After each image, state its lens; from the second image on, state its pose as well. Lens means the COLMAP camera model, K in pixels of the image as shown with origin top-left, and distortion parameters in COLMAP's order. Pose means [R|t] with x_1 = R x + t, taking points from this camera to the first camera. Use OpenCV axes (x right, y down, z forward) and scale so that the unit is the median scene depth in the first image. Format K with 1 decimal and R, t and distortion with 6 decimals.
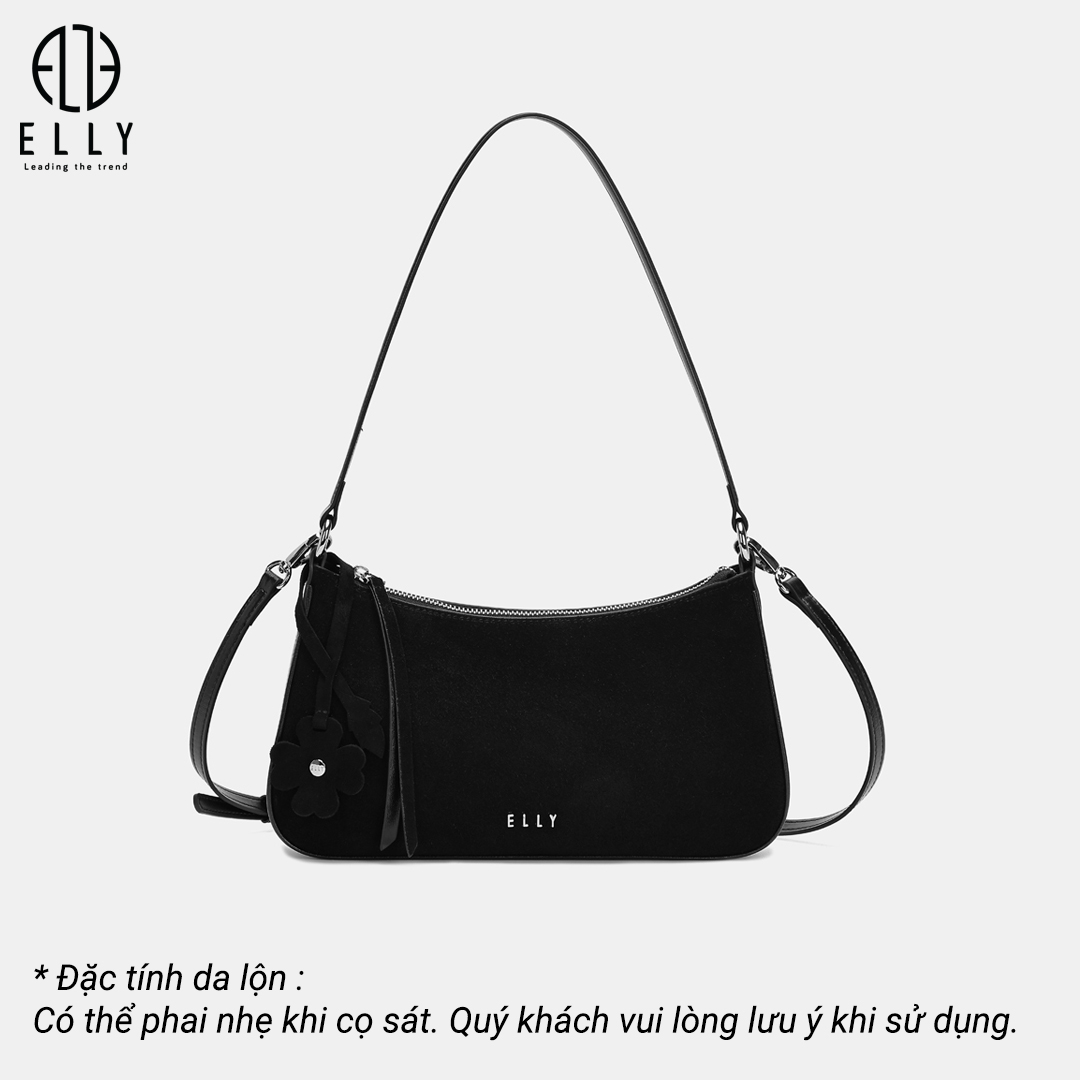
lens RADIAL K [[3536.2, 0, 540.0], [0, 3536.2, 540.0], [0, 0, 1]] dist [-0.231100, -0.903679]
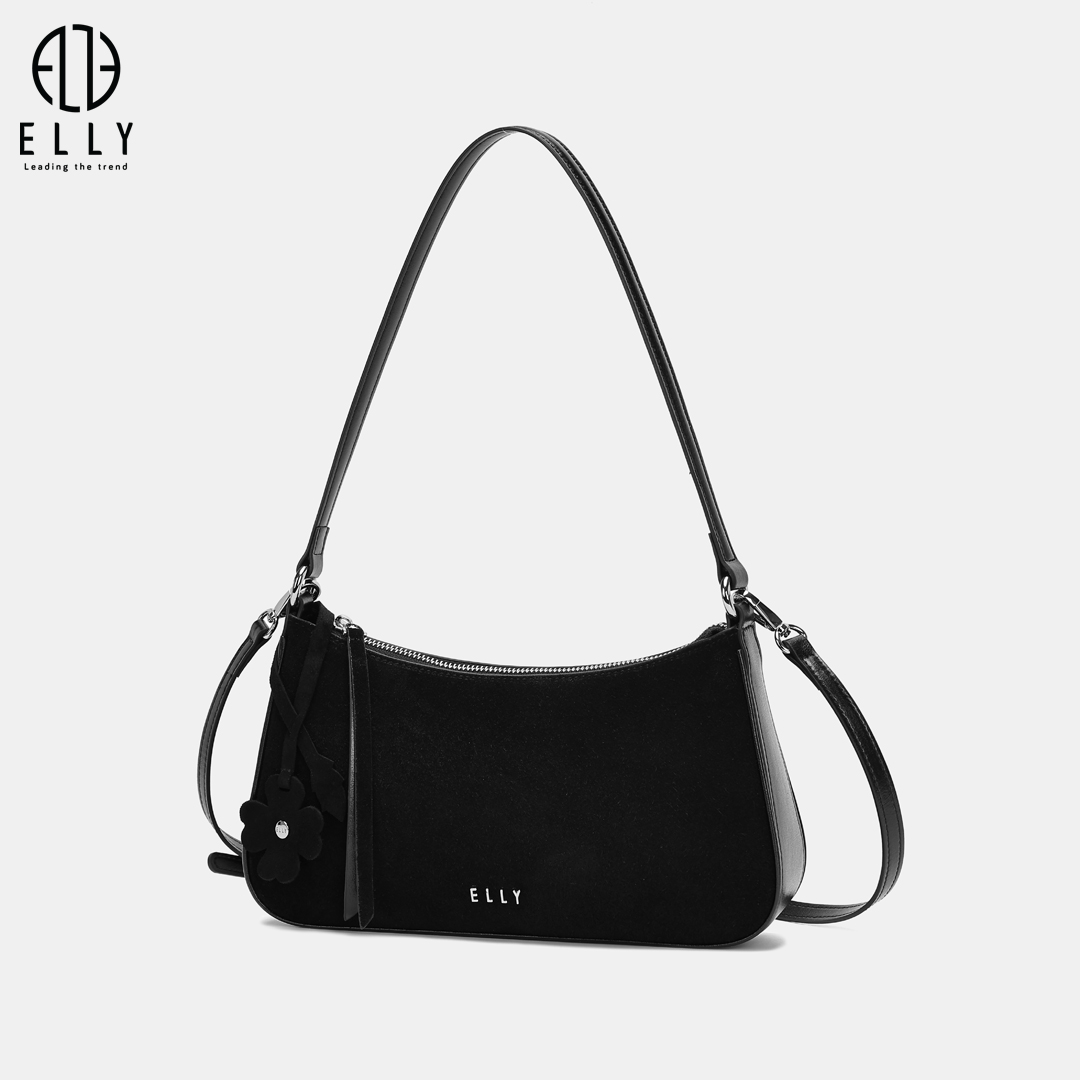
lens RADIAL K [[3536.2, 0, 540.0], [0, 3536.2, 540.0], [0, 0, 1]] dist [-0.231100, -0.903679]
pose [[0.937656, 0.007241, -0.347489, 0.326074], [-0.011154, 0.999895, -0.009259, -0.004671], [0.347385, 0.012558, 0.937638, 0.142402]]
